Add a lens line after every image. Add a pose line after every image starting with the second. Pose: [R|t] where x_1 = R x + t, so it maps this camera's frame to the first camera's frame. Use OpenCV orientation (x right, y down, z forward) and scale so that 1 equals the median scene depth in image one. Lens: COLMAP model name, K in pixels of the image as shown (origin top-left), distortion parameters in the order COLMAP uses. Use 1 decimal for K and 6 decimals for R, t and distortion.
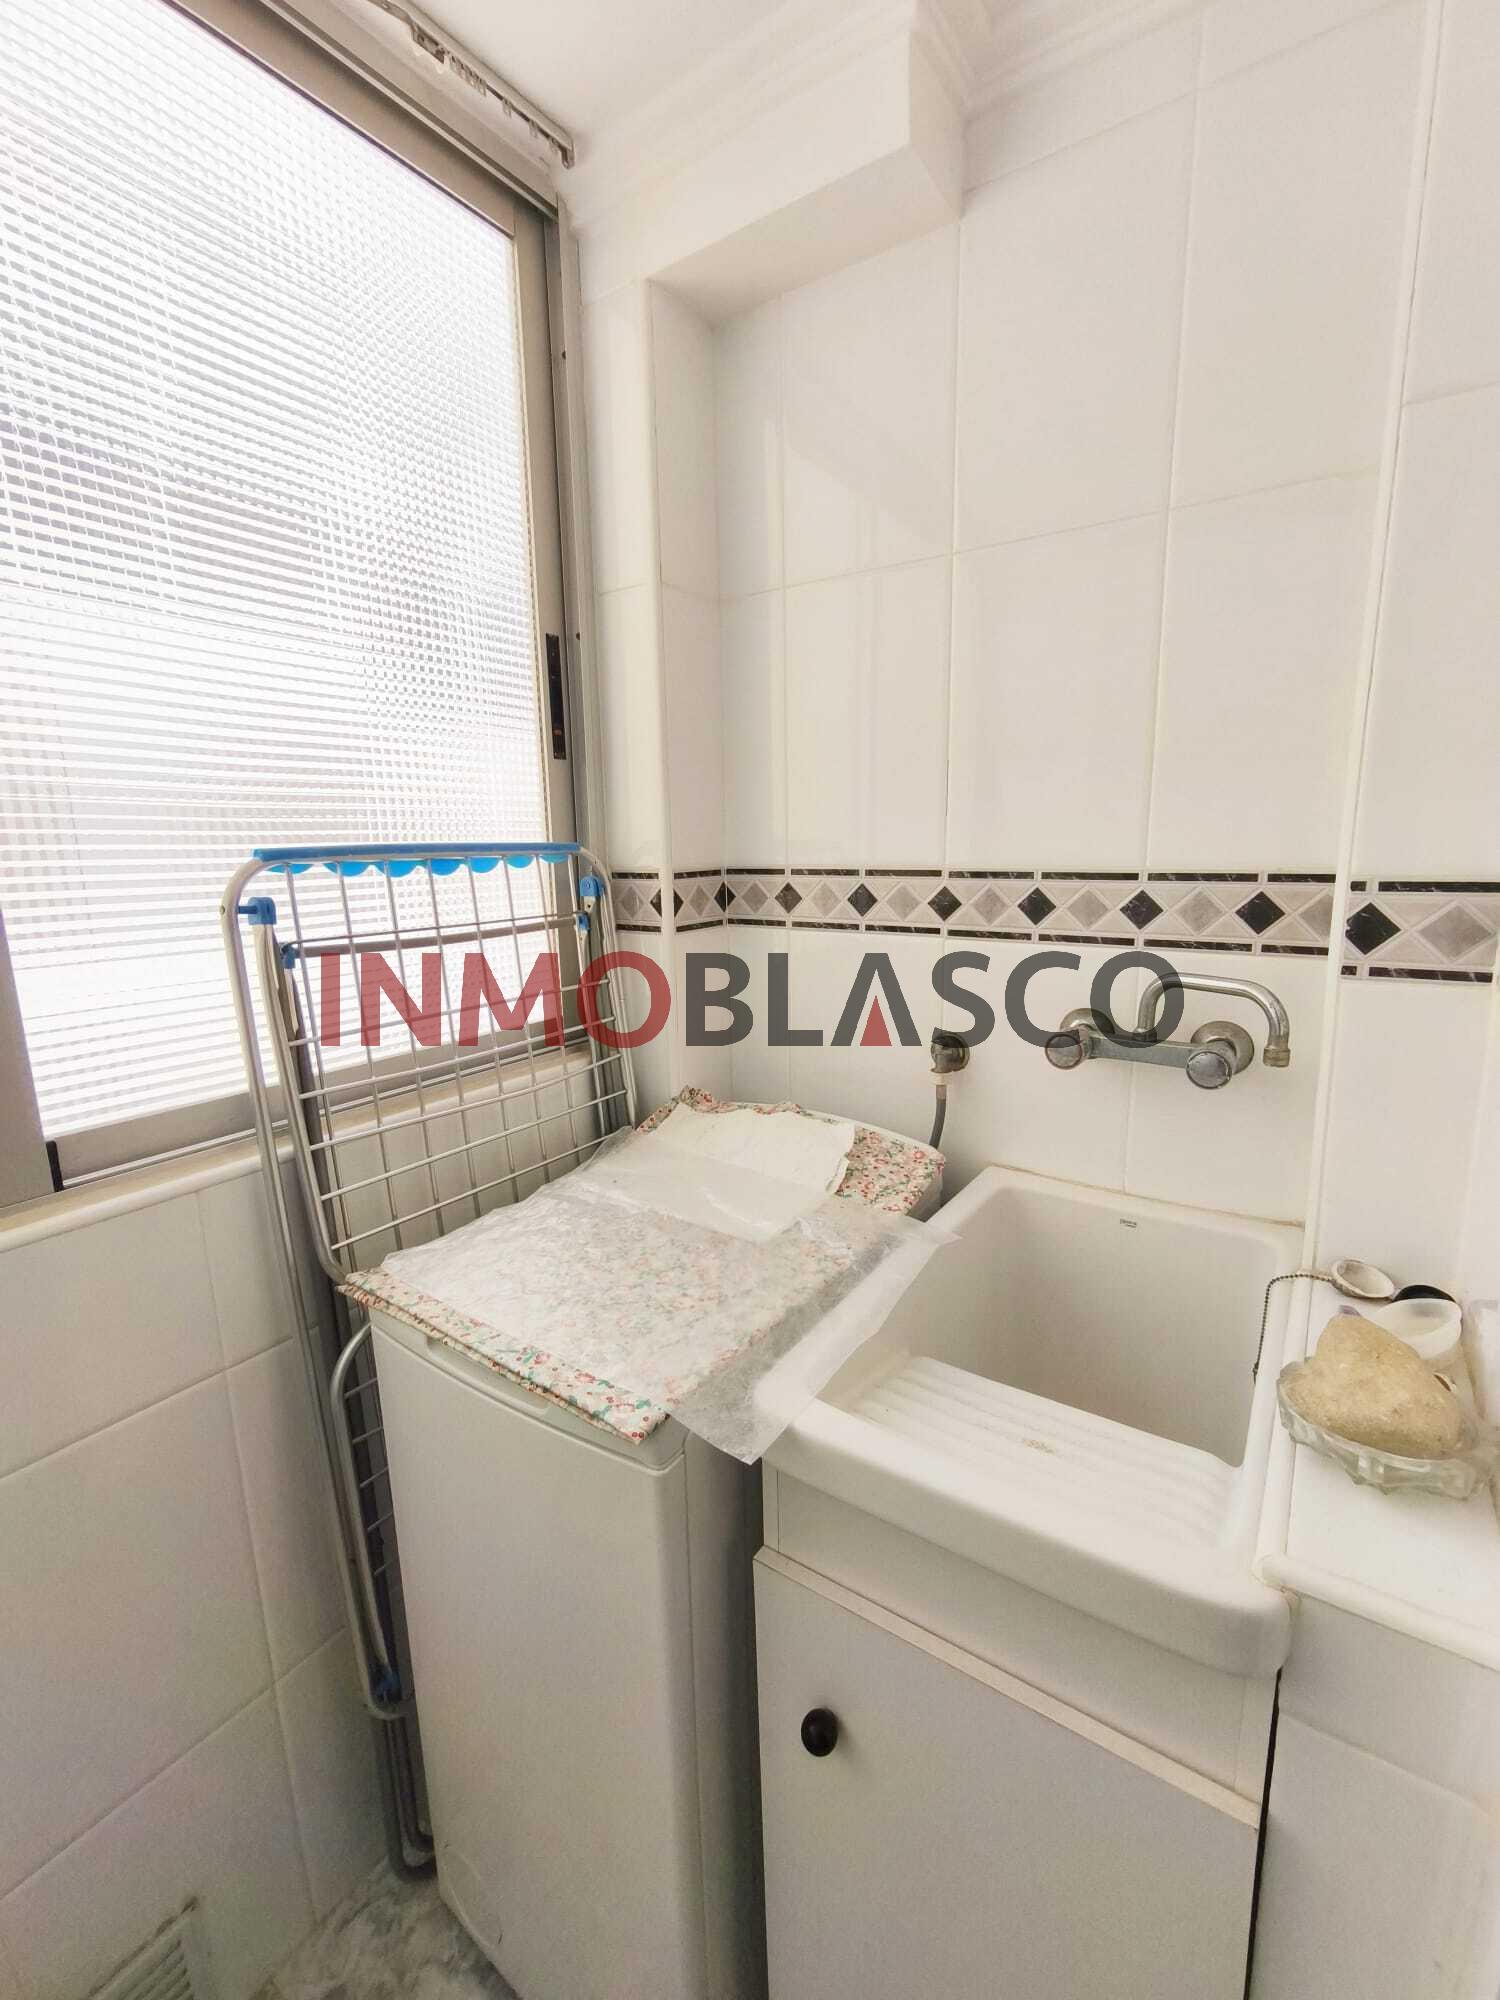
lens RADIAL K [[860.7, 0, 830.1], [0, 860.7, 986.8], [0, 0, 1]] dist [-0.002603, -0.000157]
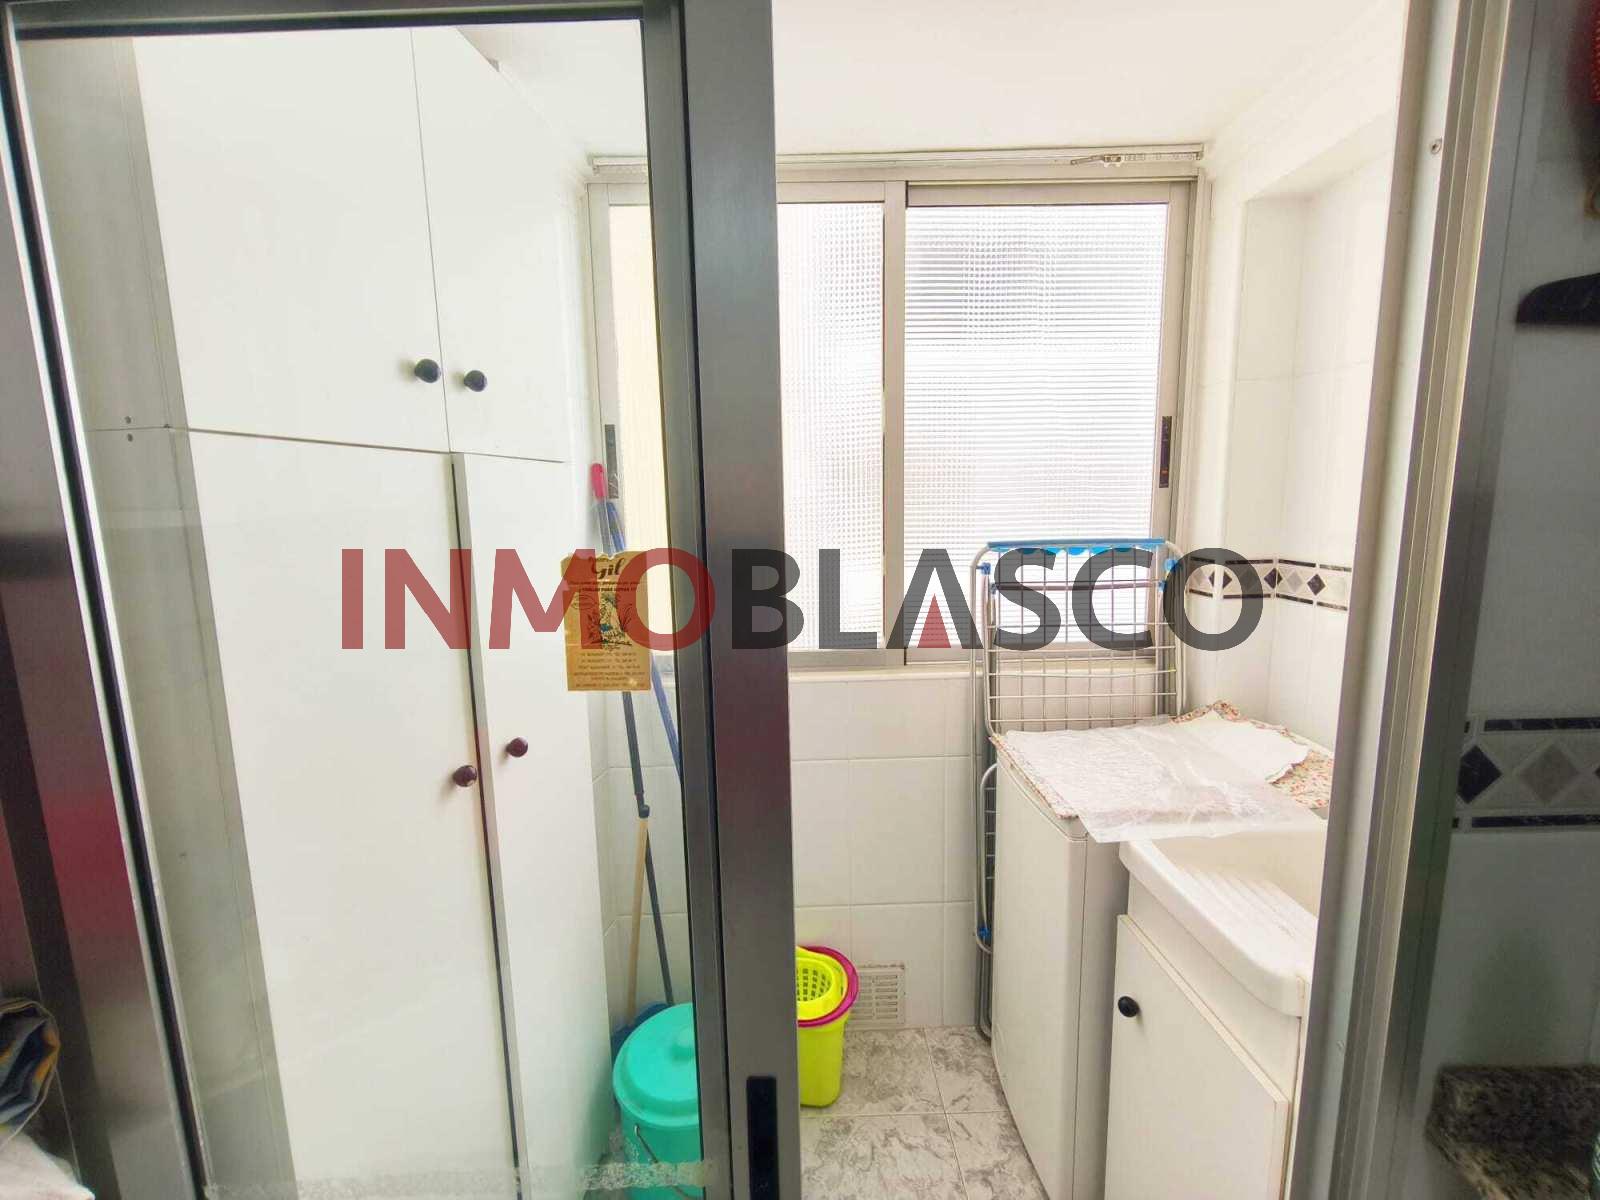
lens RADIAL K [[688.5, 0, 795.5], [0, 688.5, 589.2], [0, 0, 1]] dist [-0.002603, -0.000157]
pose [[0.567620, 0.114502, -0.815289, 0.443952], [-0.137602, 0.989546, 0.043174, -0.032341], [0.811710, 0.087679, 0.577442, -0.379887]]
